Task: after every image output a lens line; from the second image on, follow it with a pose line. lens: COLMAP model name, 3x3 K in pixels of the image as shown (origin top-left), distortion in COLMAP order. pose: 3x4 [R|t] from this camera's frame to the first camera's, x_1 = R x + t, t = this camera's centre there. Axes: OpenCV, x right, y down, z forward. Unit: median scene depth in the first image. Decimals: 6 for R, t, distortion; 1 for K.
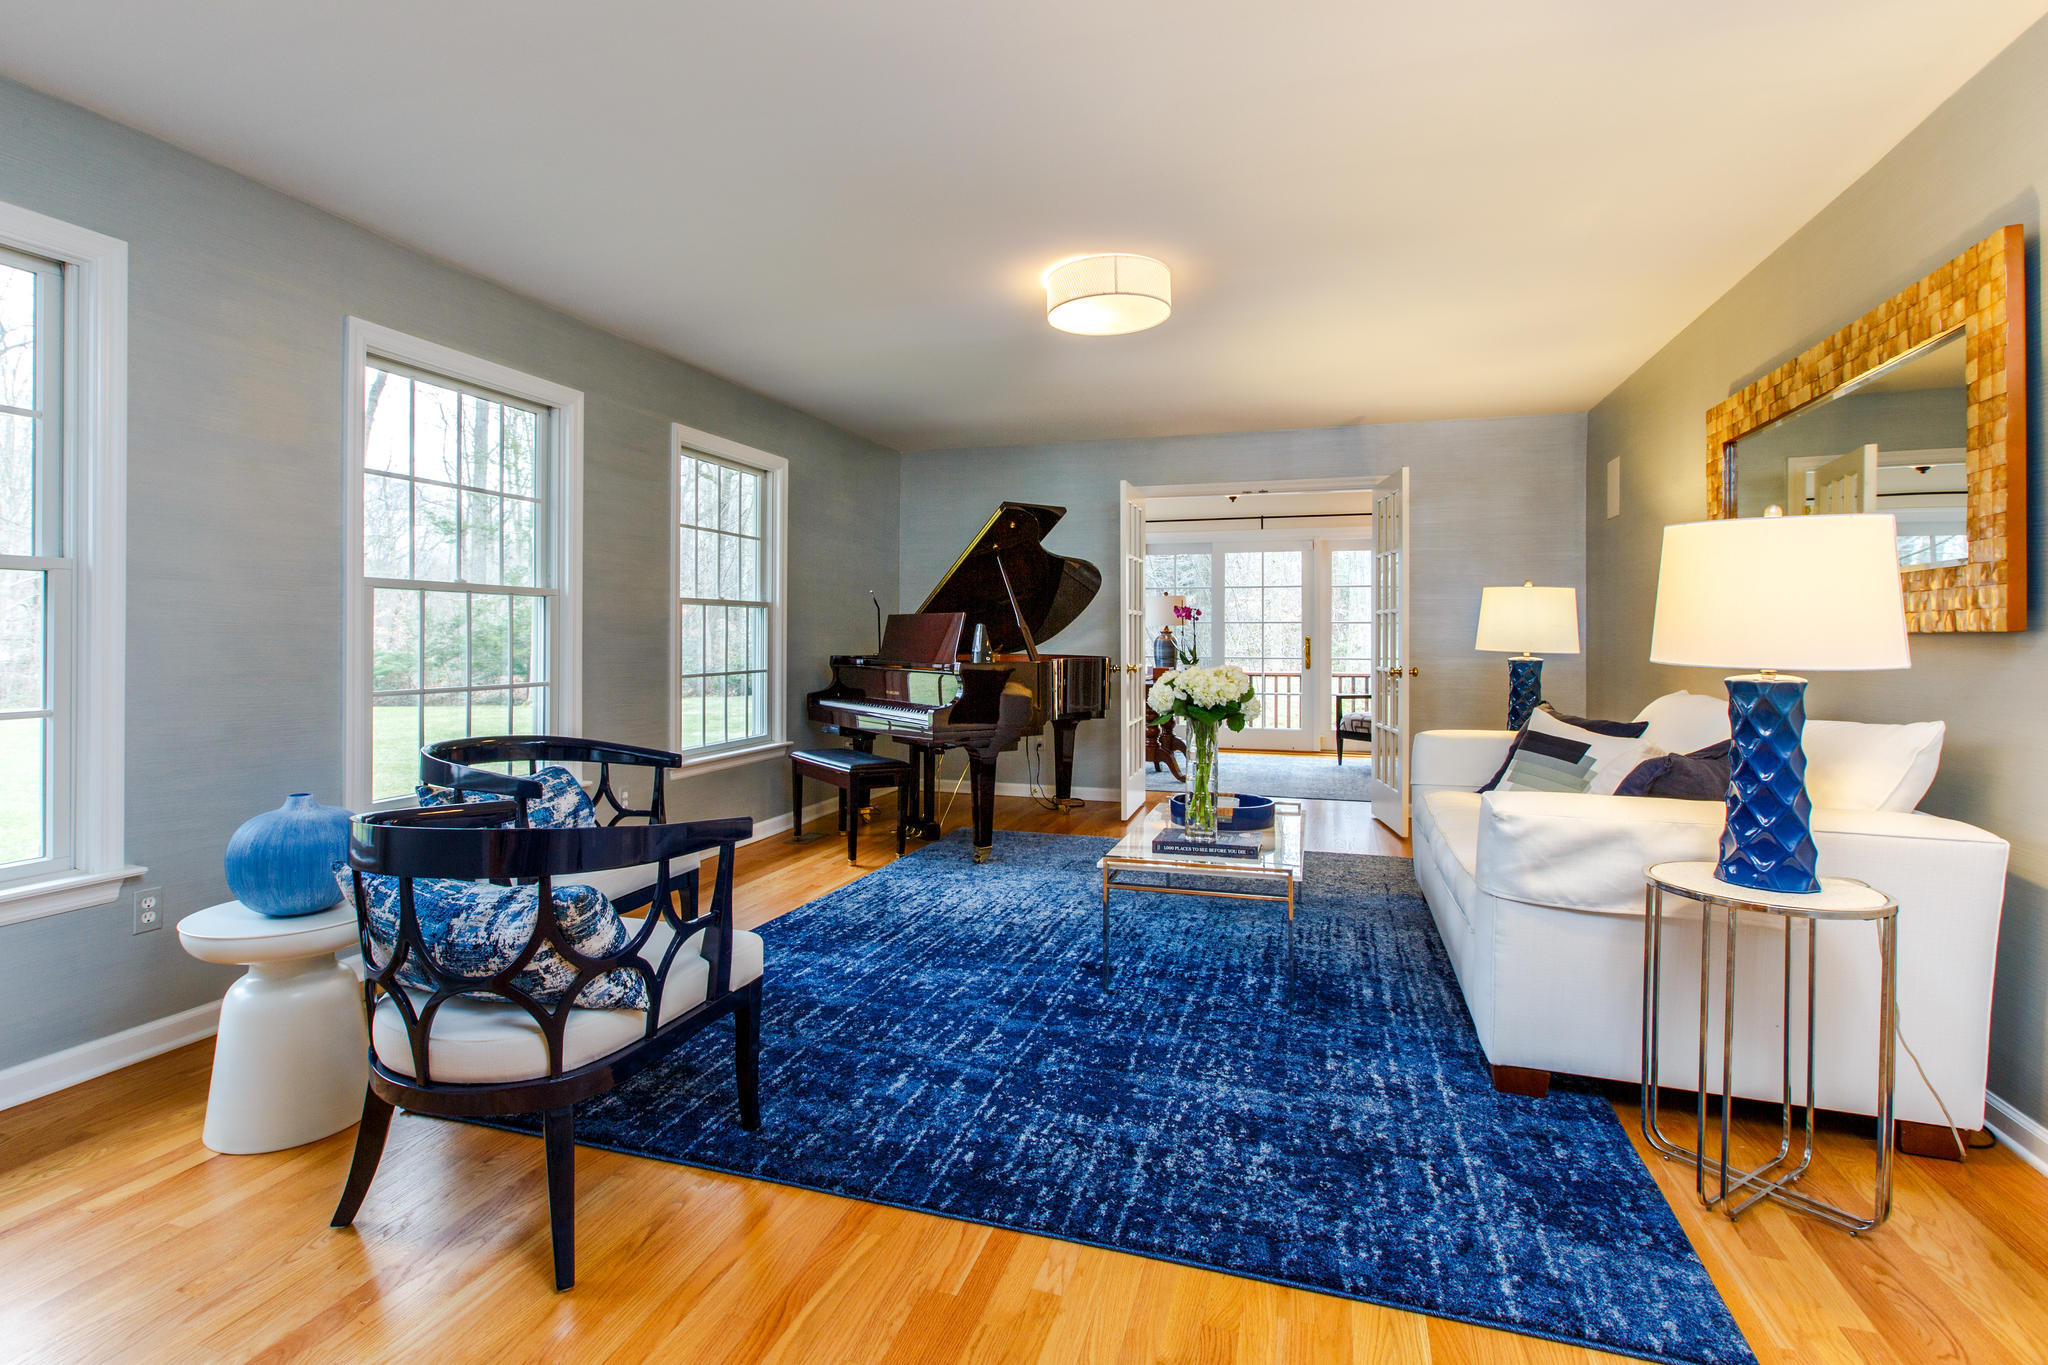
lens RADIAL K [[890.4, 0, 1037.0], [0, 890.4, 626.4], [0, 0, 1]] dist [-0.001648, -0.000288]
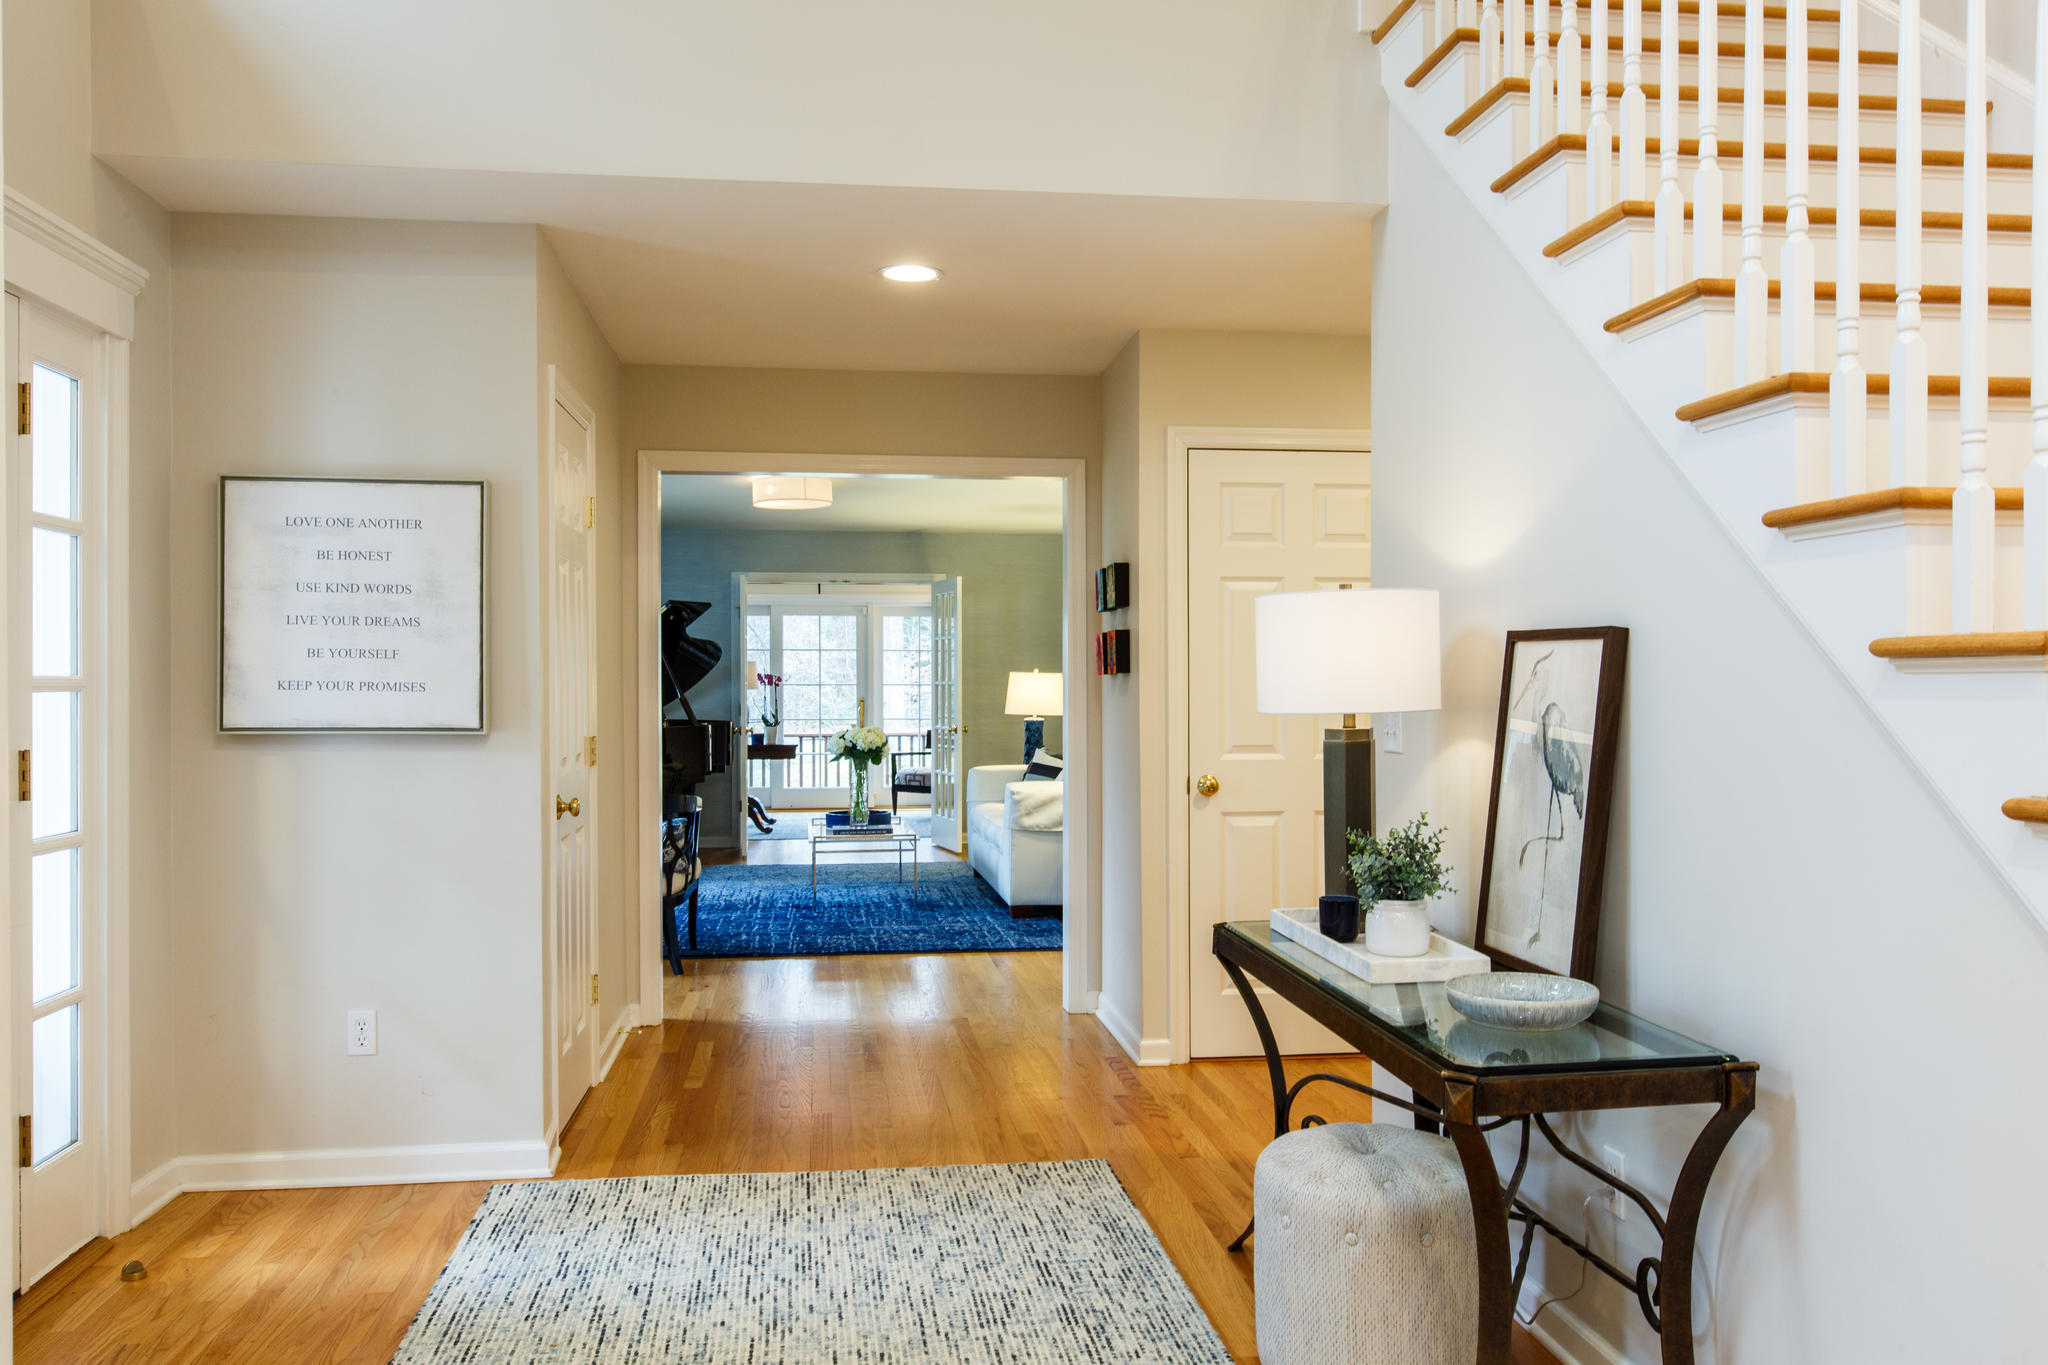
lens RADIAL K [[1585.3, 0, 1024.0], [0, 1585.3, 682.5], [0, 0, 1]] dist [0.003792, 0.001467]
pose [[0.894587, -0.004669, 0.446870, -0.737183], [-0.001995, 0.999894, 0.014440, -0.070374], [-0.446890, -0.013810, 0.894482, -1.537005]]
